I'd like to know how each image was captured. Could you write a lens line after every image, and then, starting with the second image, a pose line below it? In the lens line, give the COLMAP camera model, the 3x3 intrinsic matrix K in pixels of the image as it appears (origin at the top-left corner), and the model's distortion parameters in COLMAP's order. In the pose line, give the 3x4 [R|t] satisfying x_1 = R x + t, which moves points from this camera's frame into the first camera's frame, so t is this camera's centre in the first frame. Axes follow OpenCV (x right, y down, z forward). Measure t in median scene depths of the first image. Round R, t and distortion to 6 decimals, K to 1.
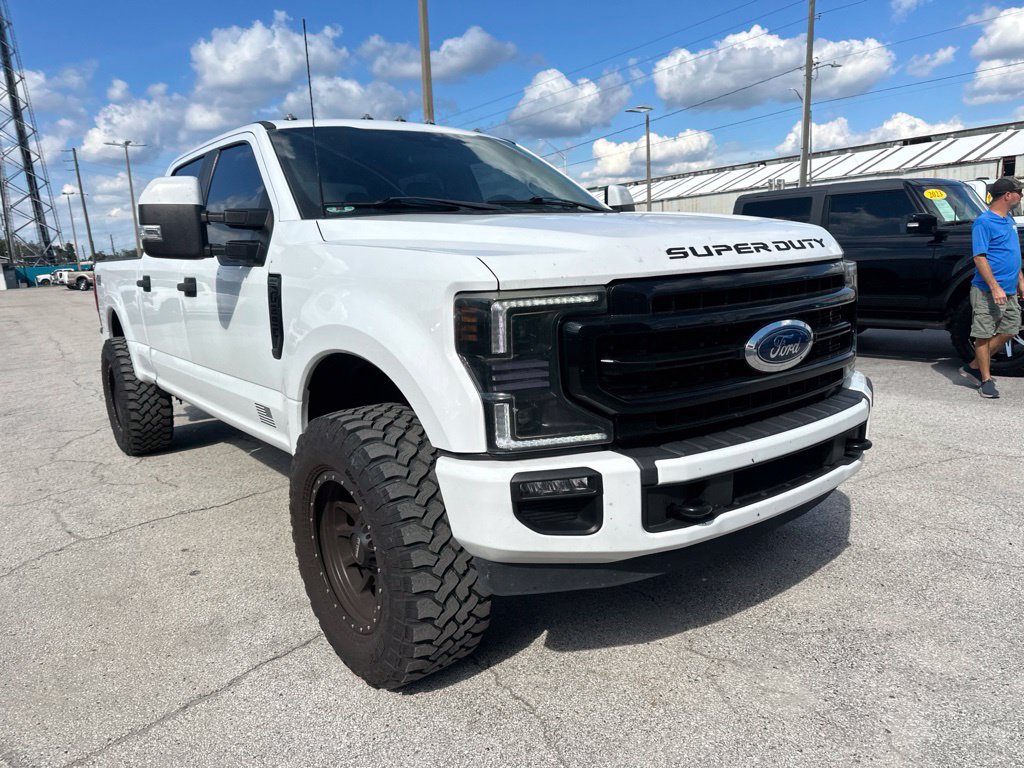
lens RADIAL K [[721.6, 0, 508.3], [0, 721.6, 393.7], [0, 0, 1]] dist [0.041150, -0.049933]
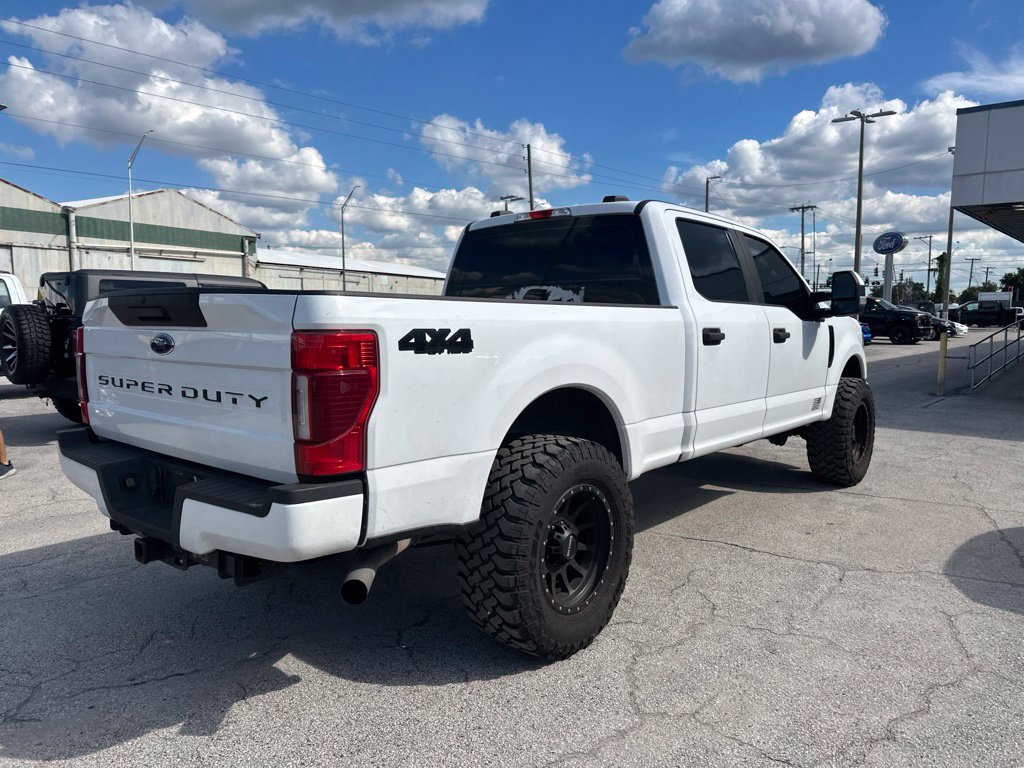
lens RADIAL K [[721.6, 0, 520.8], [0, 721.6, 390.6], [0, 0, 1]] dist [0.041150, -0.049933]
pose [[-0.220452, -0.045631, 0.974330, -1.941494], [0.194674, 0.976750, 0.089791, -0.310115], [-0.955774, 0.209471, -0.206443, 2.085373]]
